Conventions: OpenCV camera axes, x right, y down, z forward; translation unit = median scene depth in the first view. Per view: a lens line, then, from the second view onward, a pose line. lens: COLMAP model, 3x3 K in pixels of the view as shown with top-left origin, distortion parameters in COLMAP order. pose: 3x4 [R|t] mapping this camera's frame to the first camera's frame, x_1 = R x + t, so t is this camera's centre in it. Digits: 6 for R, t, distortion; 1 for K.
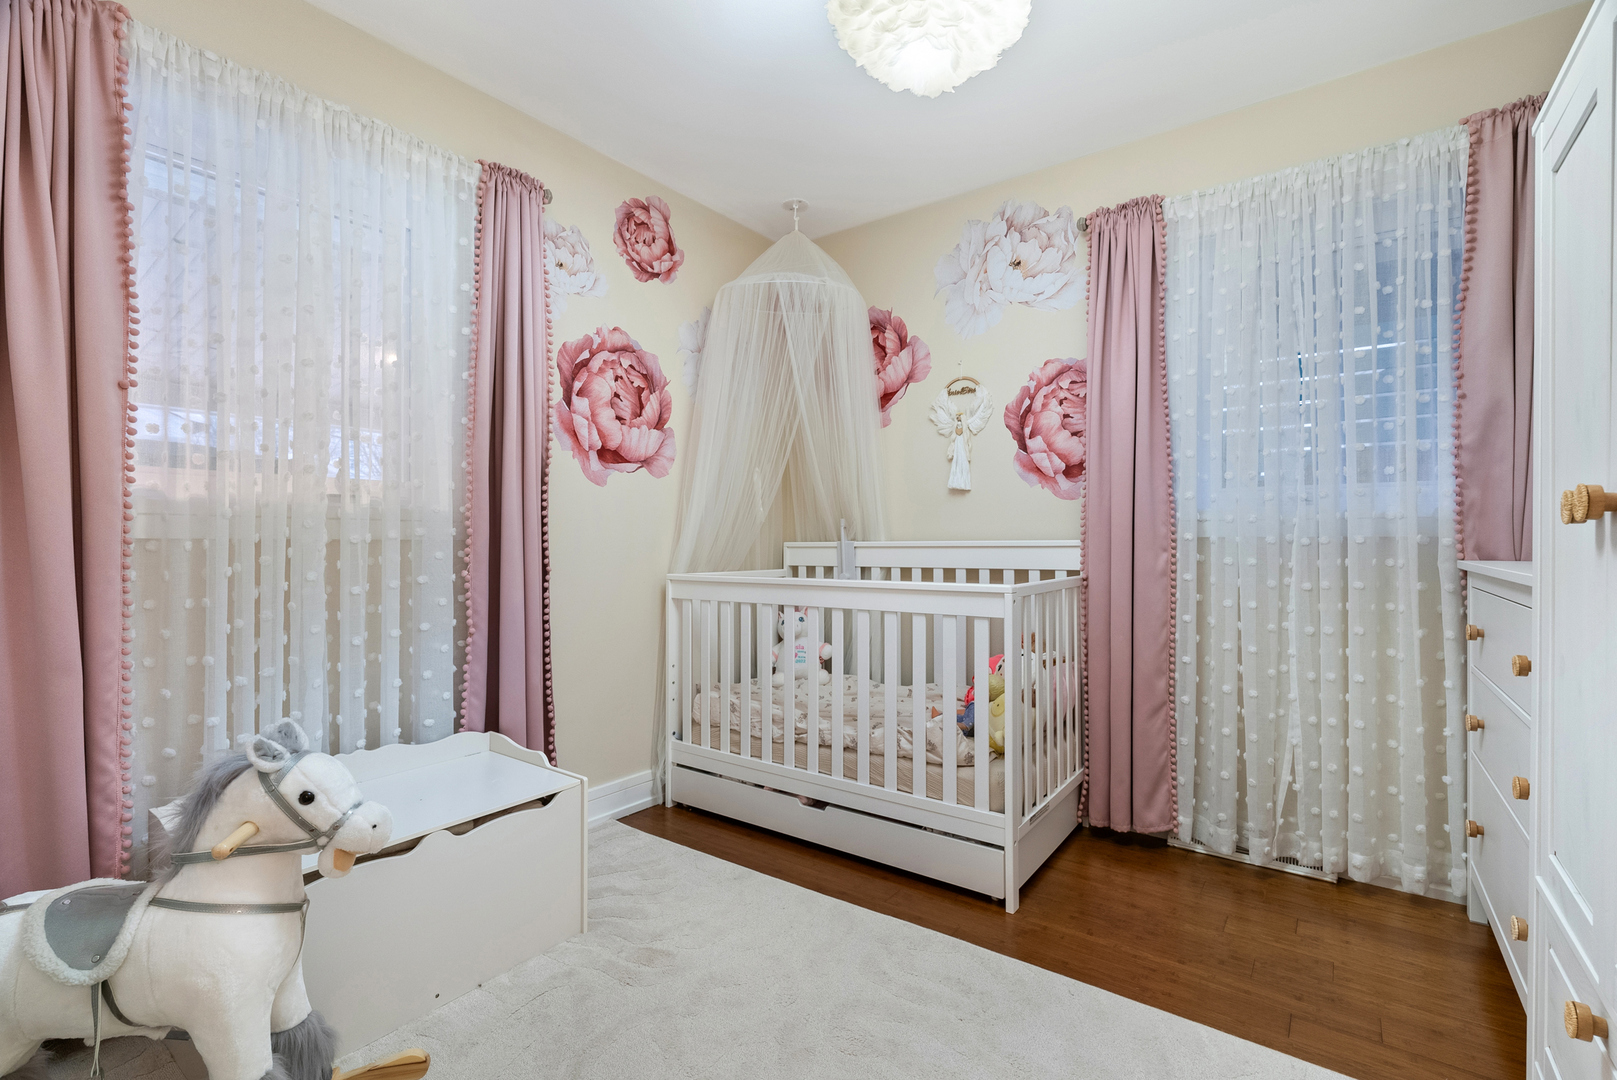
lens RADIAL K [[727.9, 0, 802.2], [0, 727.9, 541.5], [0, 0, 1]] dist [-0.003232, 0.000704]
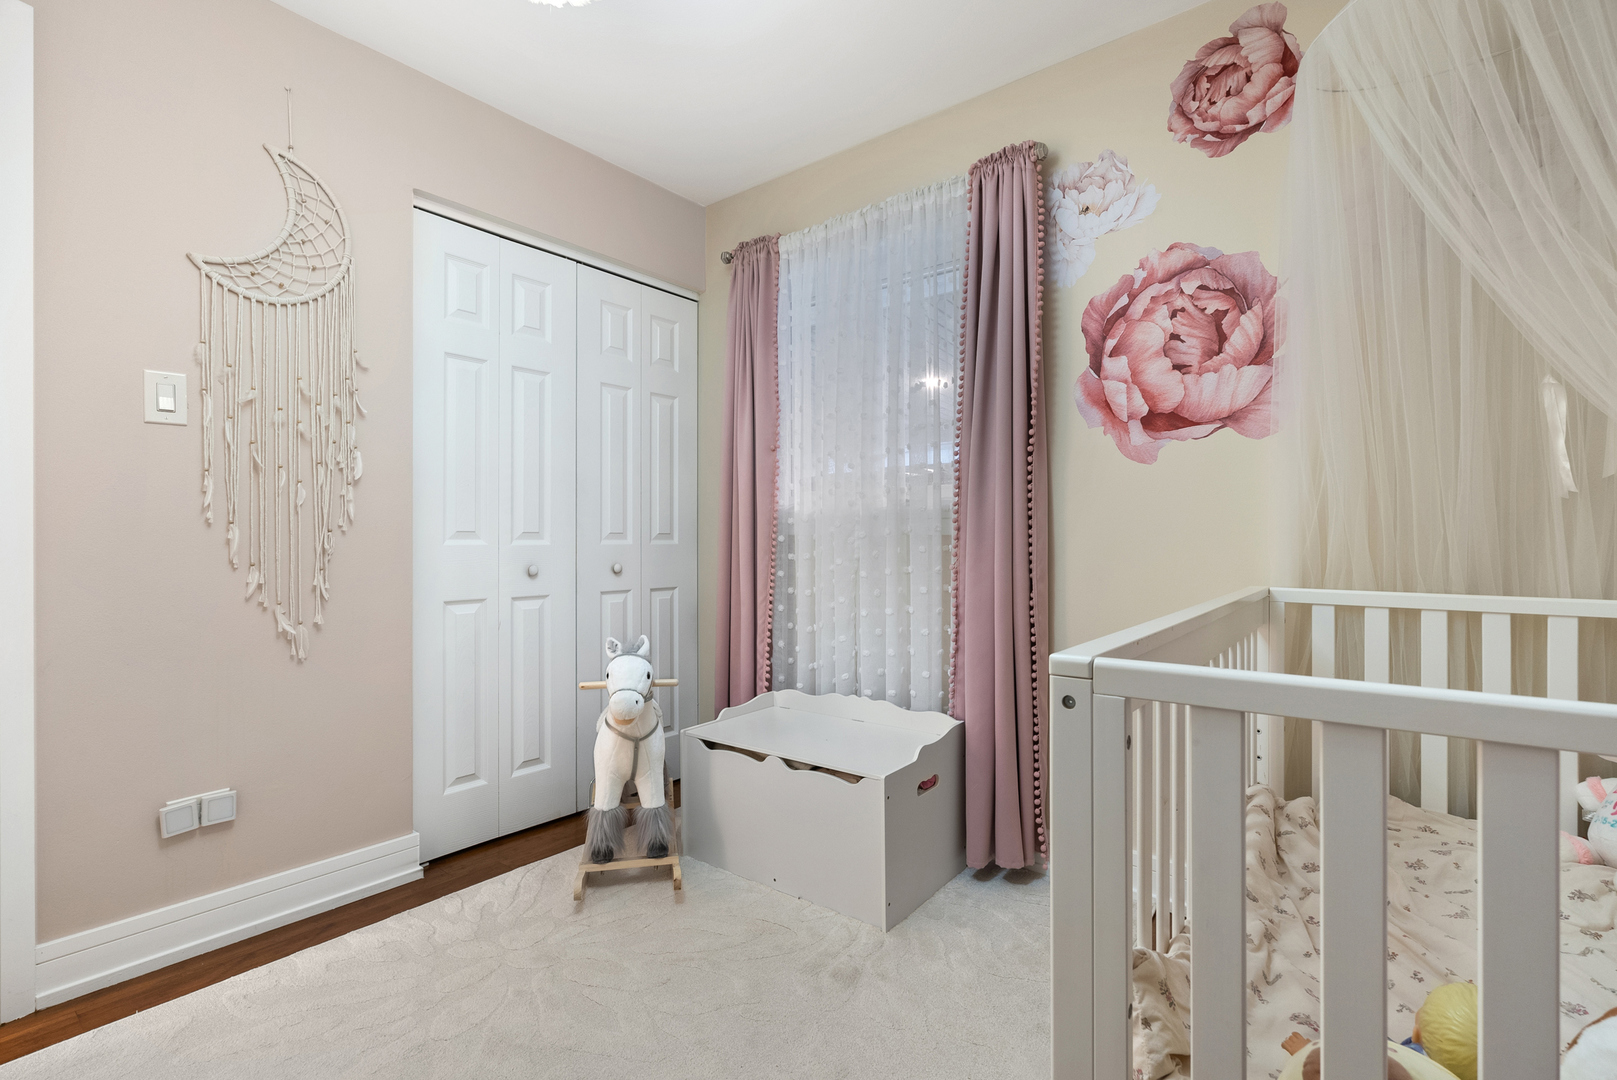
lens RADIAL K [[727.9, 0, 810.1], [0, 727.9, 537.5], [0, 0, 1]] dist [-0.003232, 0.000704]
pose [[-0.017141, 0.005558, -0.999838, 0.487832], [0.003276, 0.999979, 0.005503, -0.003714], [0.999848, -0.003181, -0.017159, 0.647019]]
